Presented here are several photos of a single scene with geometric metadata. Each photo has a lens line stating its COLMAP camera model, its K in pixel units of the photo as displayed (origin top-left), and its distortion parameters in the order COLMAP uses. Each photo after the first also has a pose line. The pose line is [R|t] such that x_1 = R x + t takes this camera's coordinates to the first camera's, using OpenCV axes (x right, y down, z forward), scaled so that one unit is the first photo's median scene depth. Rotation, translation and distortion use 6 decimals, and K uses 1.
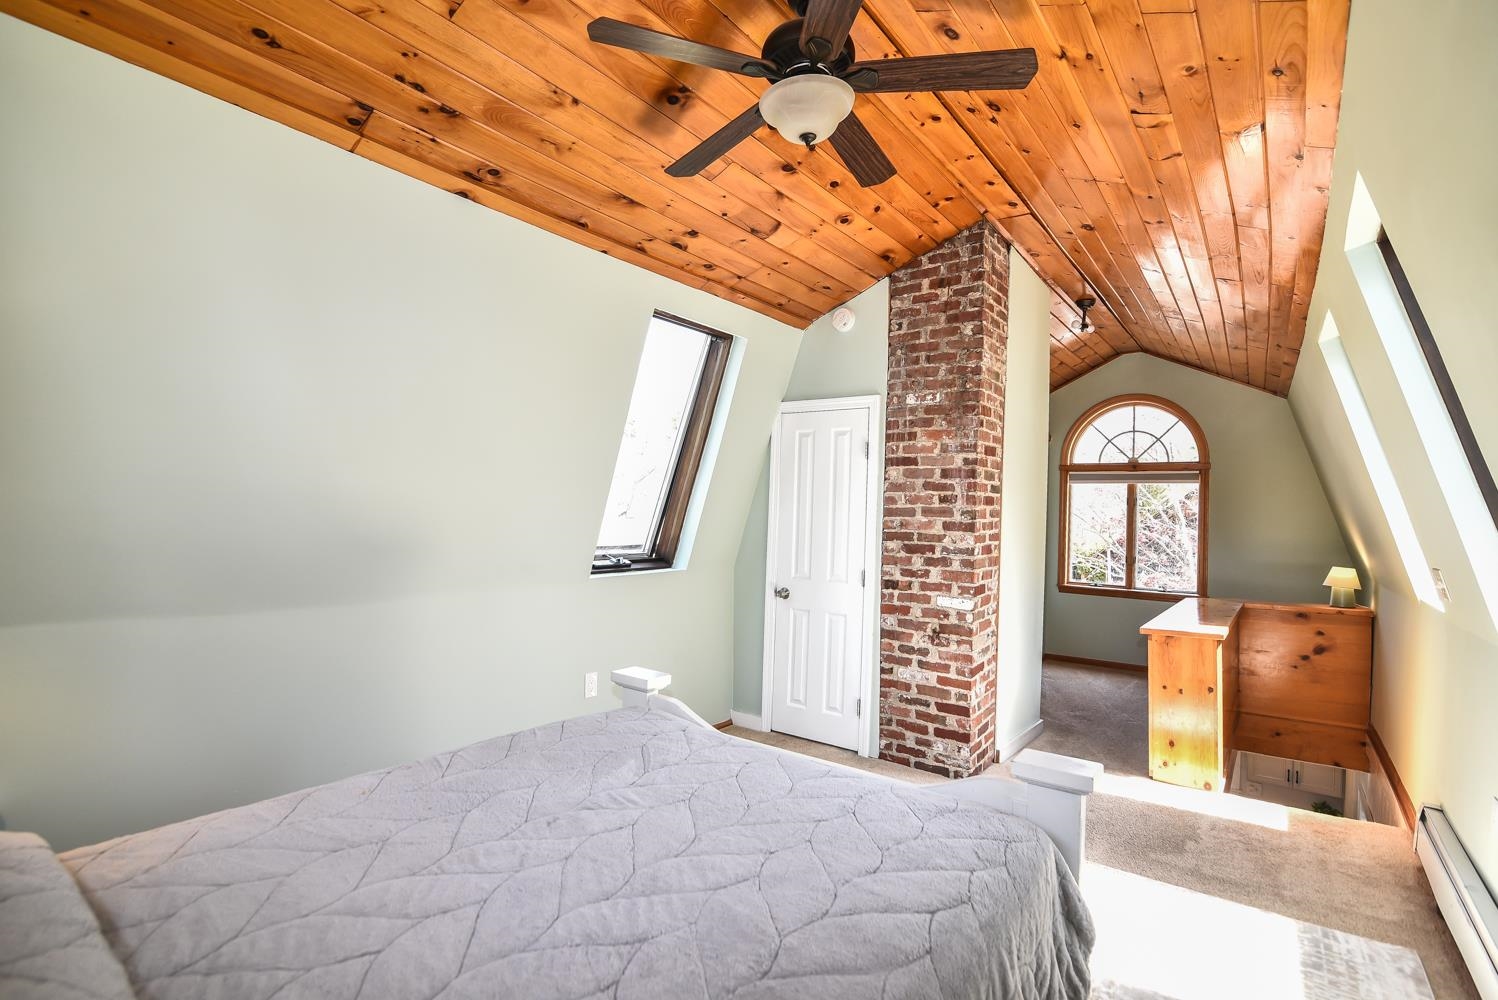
lens RADIAL K [[705.2, 0, 749.0], [0, 705.2, 500.0], [0, 0, 1]] dist [-0.024677, 0.000039]
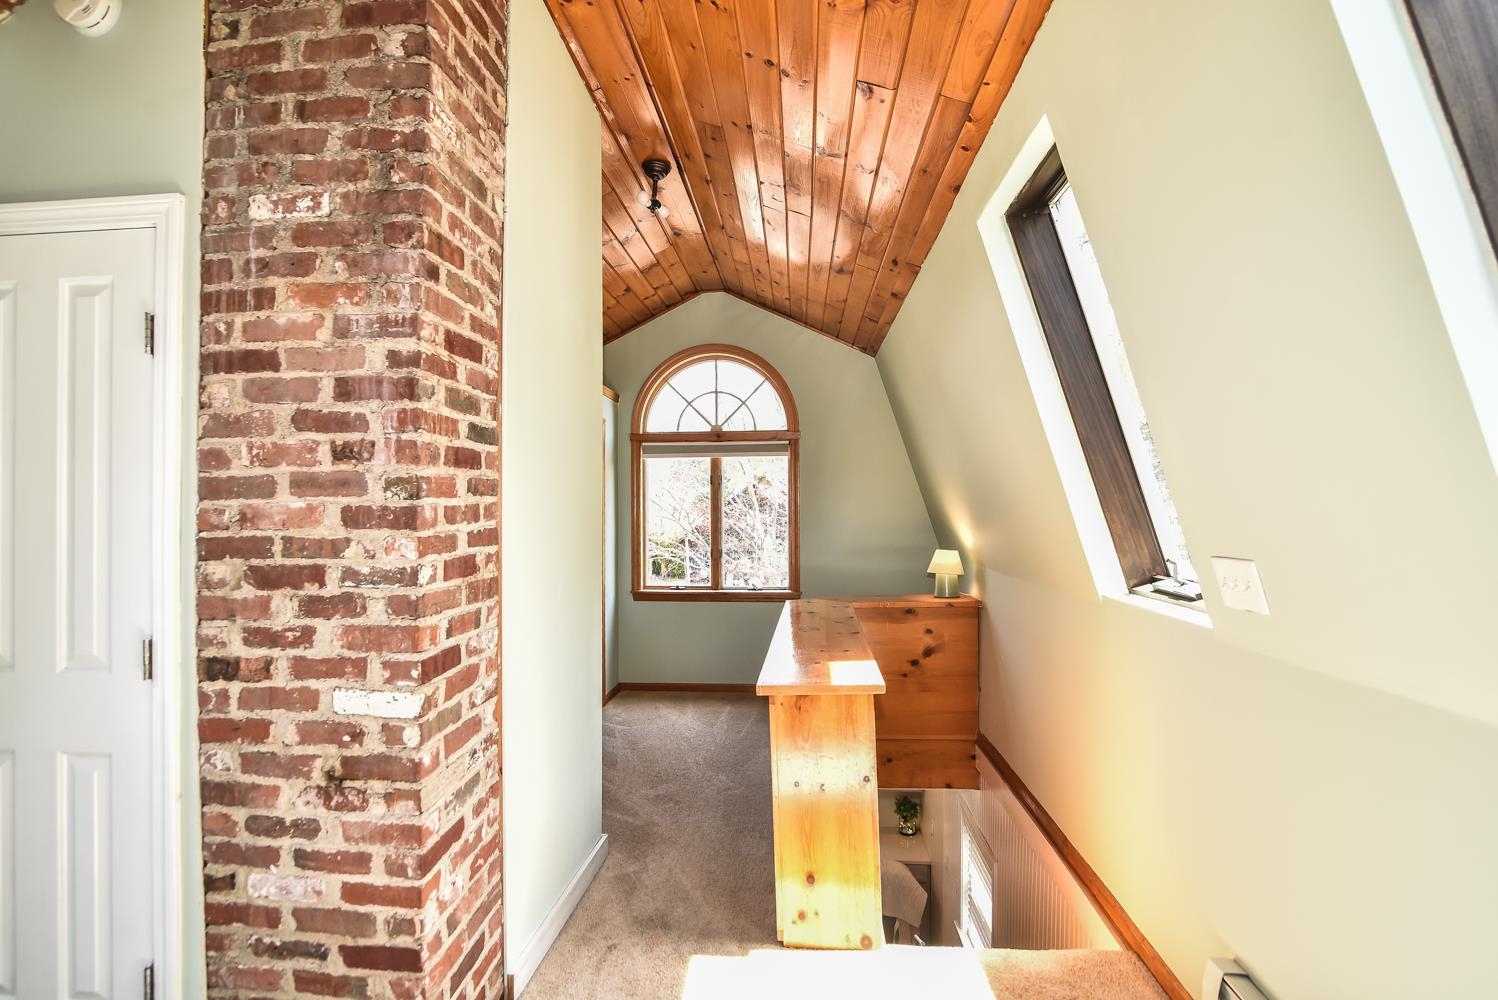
lens RADIAL K [[695.6, 0, 750.6], [0, 695.6, 509.1], [0, 0, 1]] dist [-0.014662, 0.000988]
pose [[0.840479, -0.031057, 0.540953, 0.250025], [0.020134, 0.999457, 0.026099, 0.025519], [-0.541469, -0.011044, 0.840648, 0.518838]]
